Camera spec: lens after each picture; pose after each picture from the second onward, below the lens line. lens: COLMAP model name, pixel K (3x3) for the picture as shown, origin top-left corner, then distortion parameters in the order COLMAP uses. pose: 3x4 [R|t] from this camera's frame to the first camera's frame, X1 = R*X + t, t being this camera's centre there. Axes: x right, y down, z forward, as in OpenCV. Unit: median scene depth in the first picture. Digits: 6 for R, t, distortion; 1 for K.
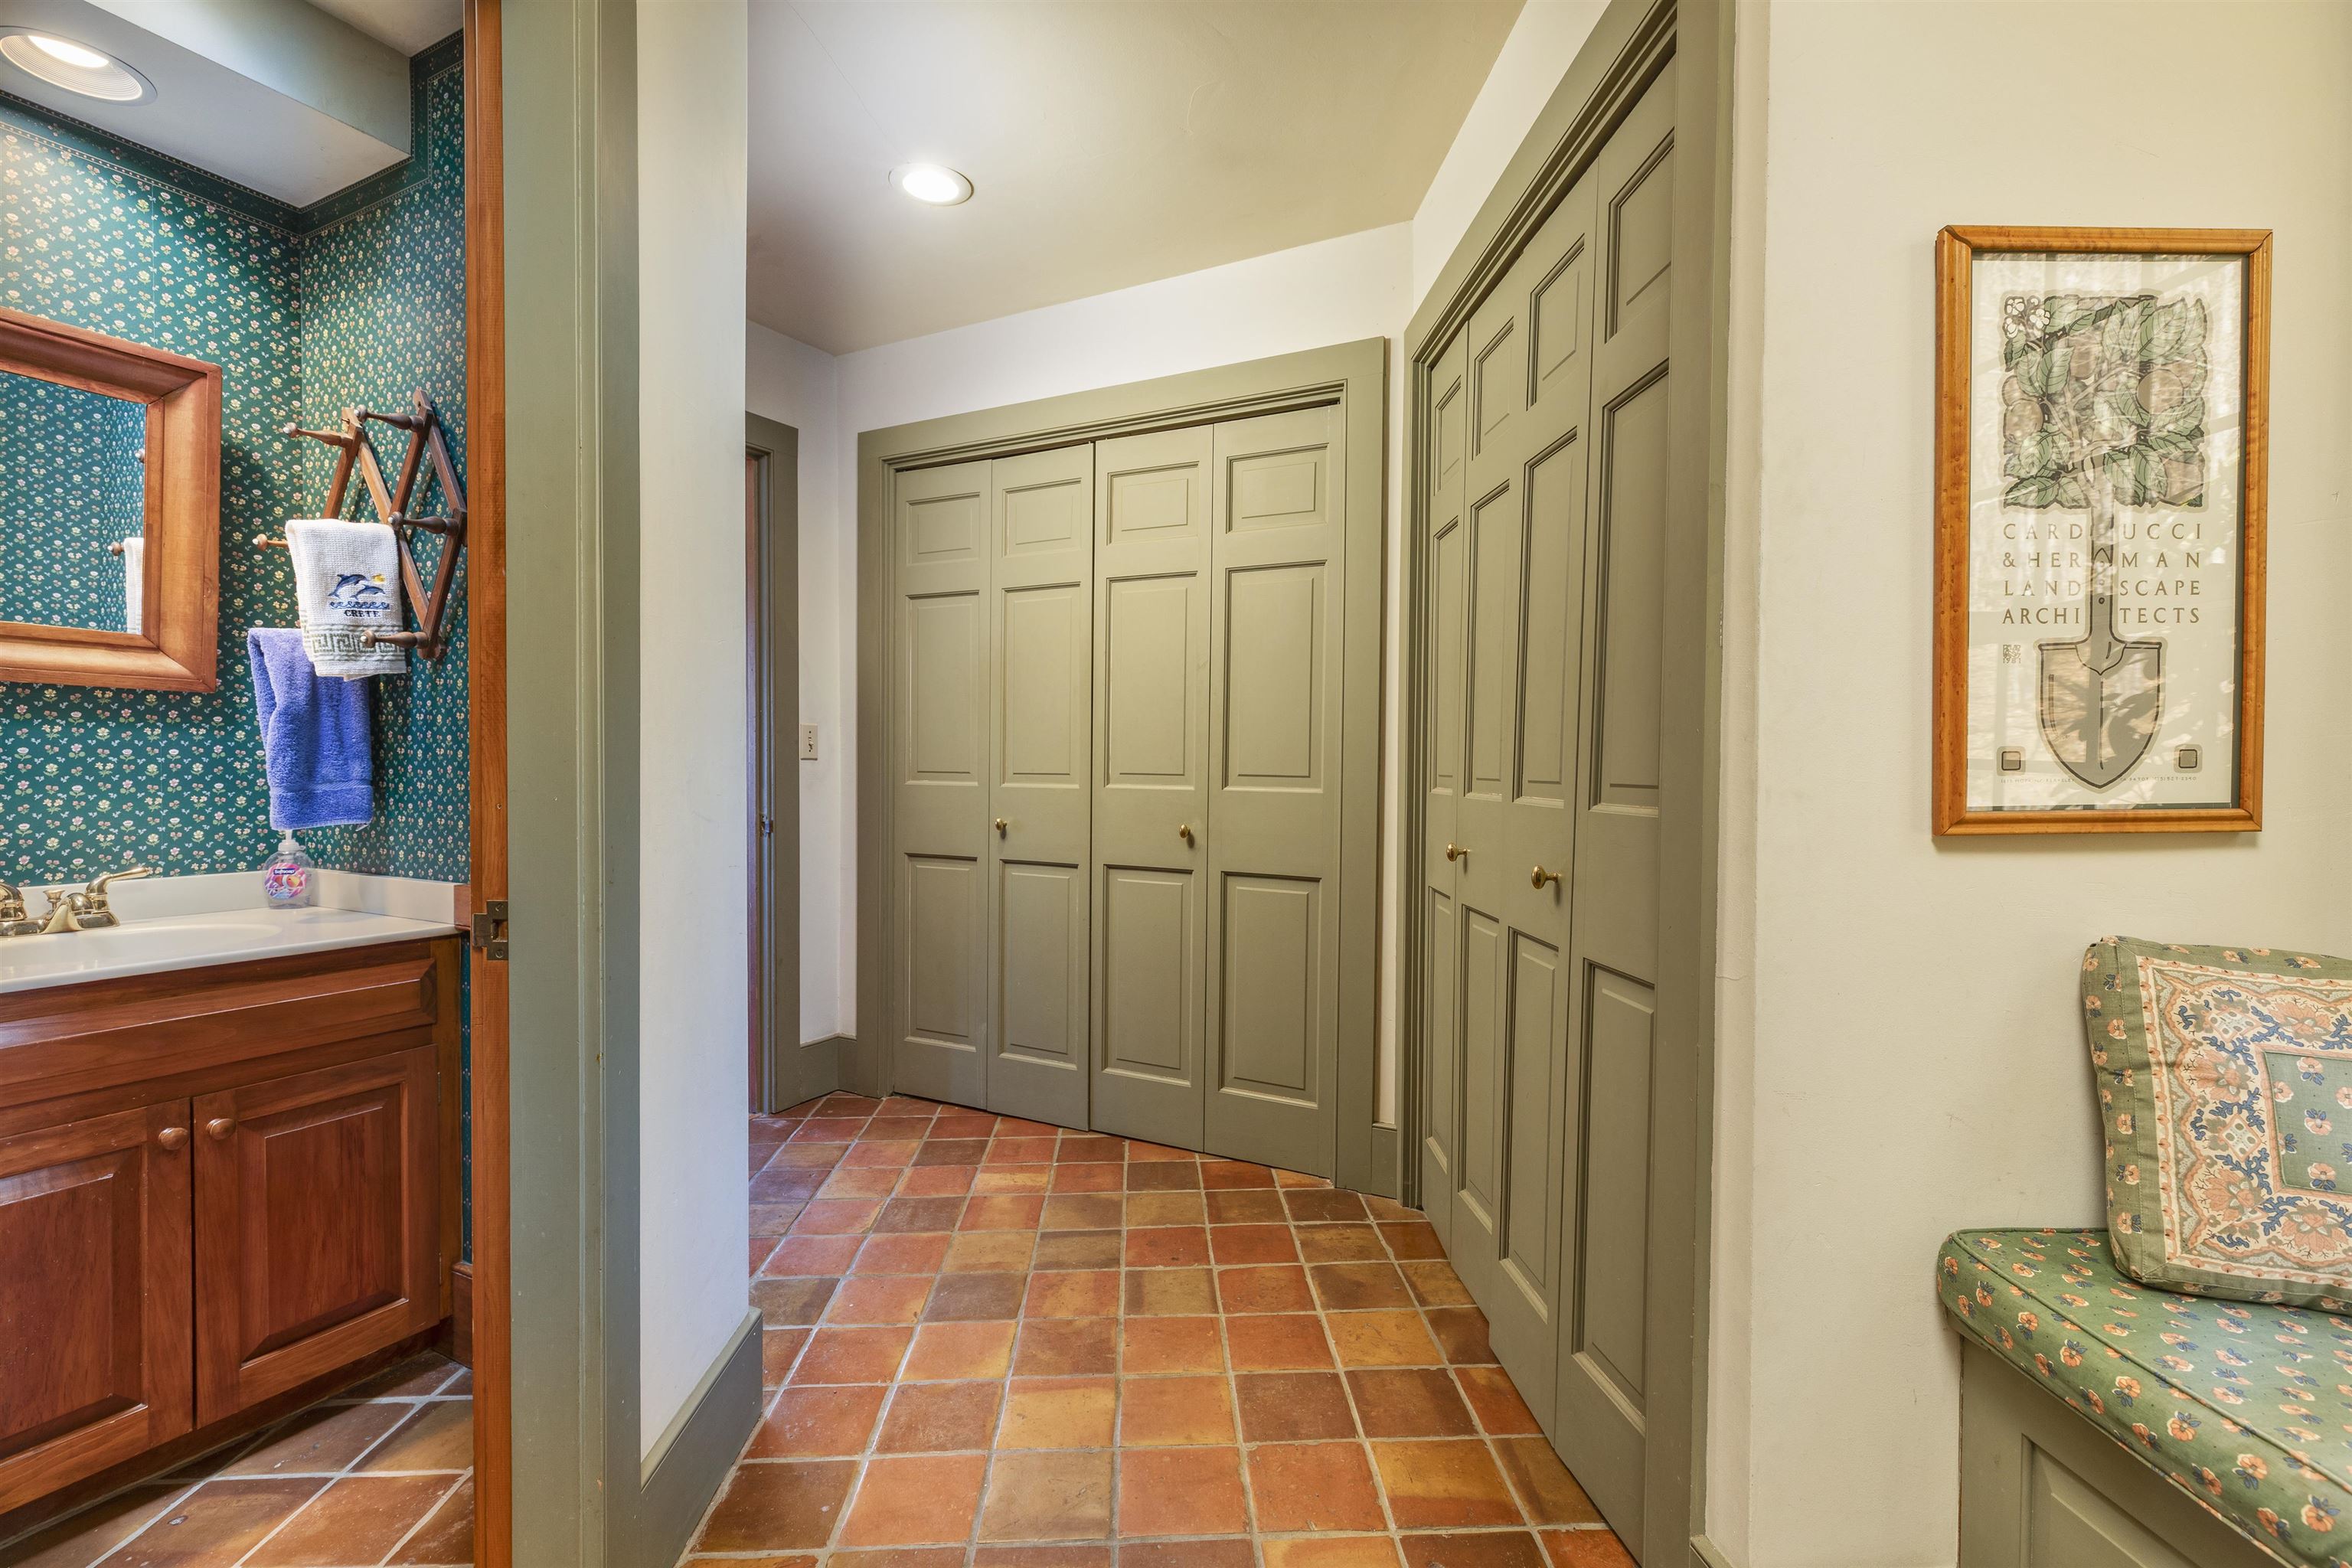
lens RADIAL K [[1055.1, 0, 1161.4], [0, 1055.1, 784.3], [0, 0, 1]] dist [0.004963, -0.001312]
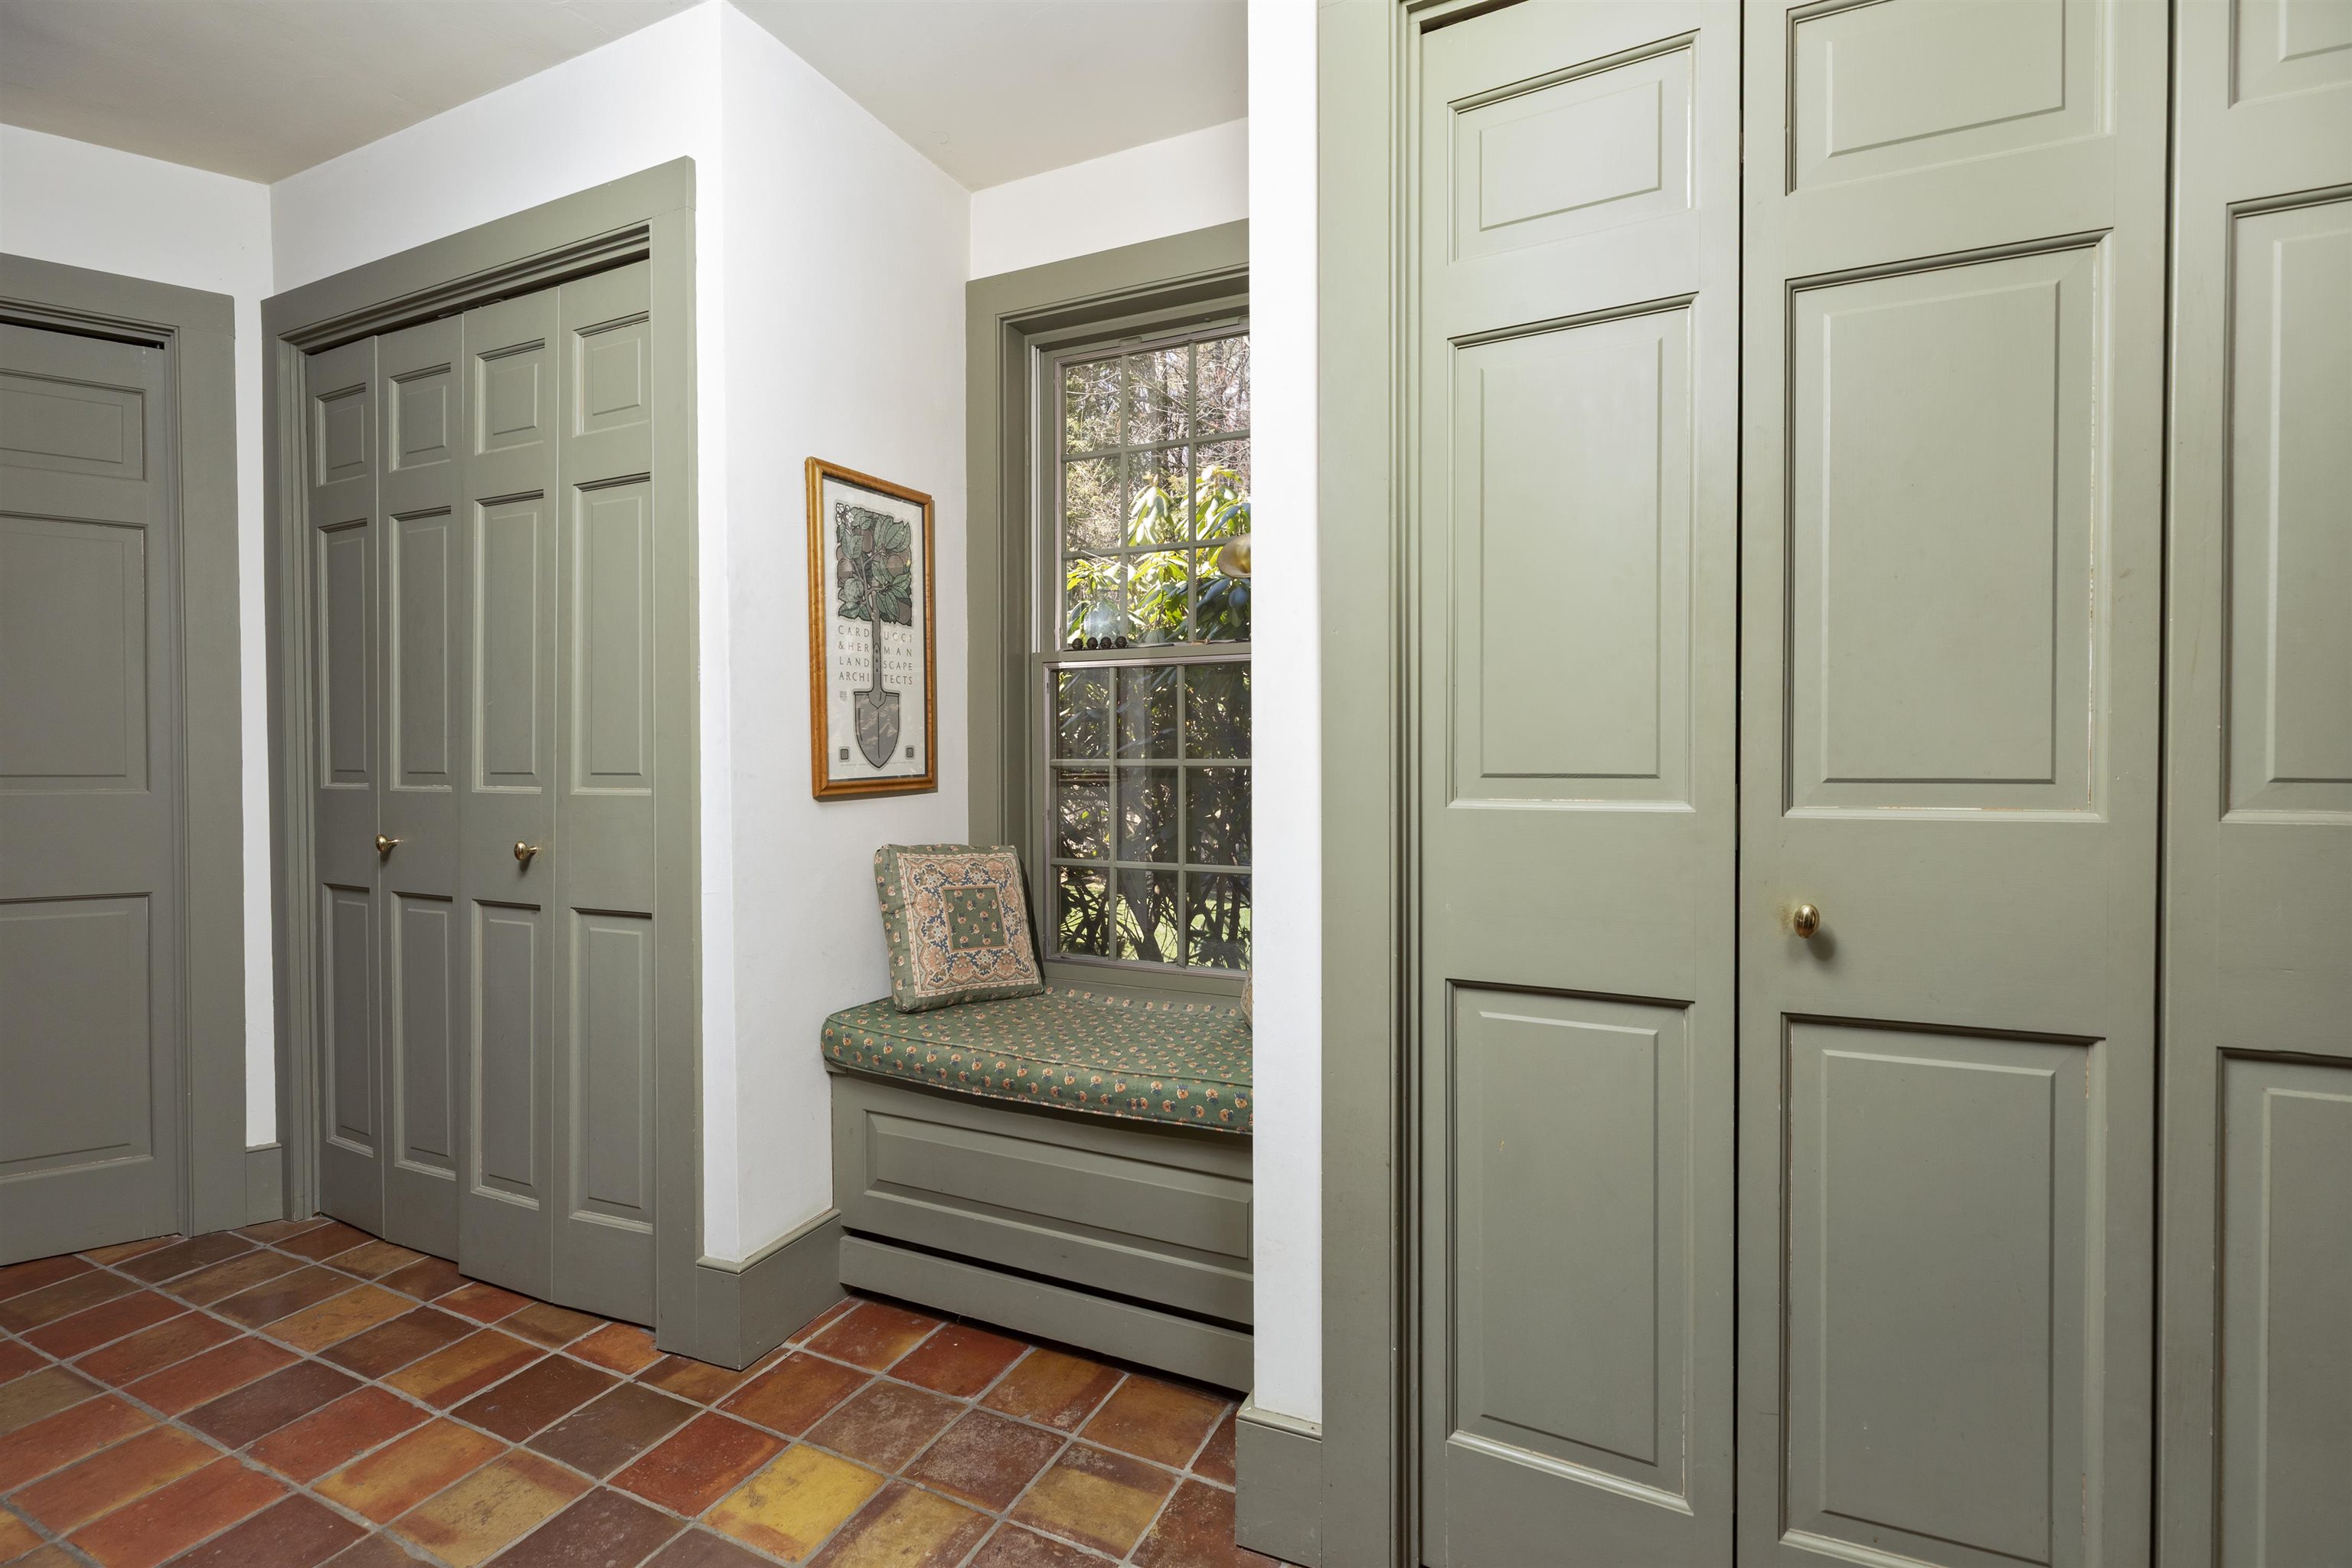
lens RADIAL K [[1055.1, 0, 1177.2], [0, 1055.1, 771.6], [0, 0, 1]] dist [0.004963, -0.001312]
pose [[0.461586, -0.019437, 0.886882, -0.566234], [0.023516, 0.999677, 0.009669, 0.004249], [-0.886784, 0.016393, 0.461894, -0.365010]]
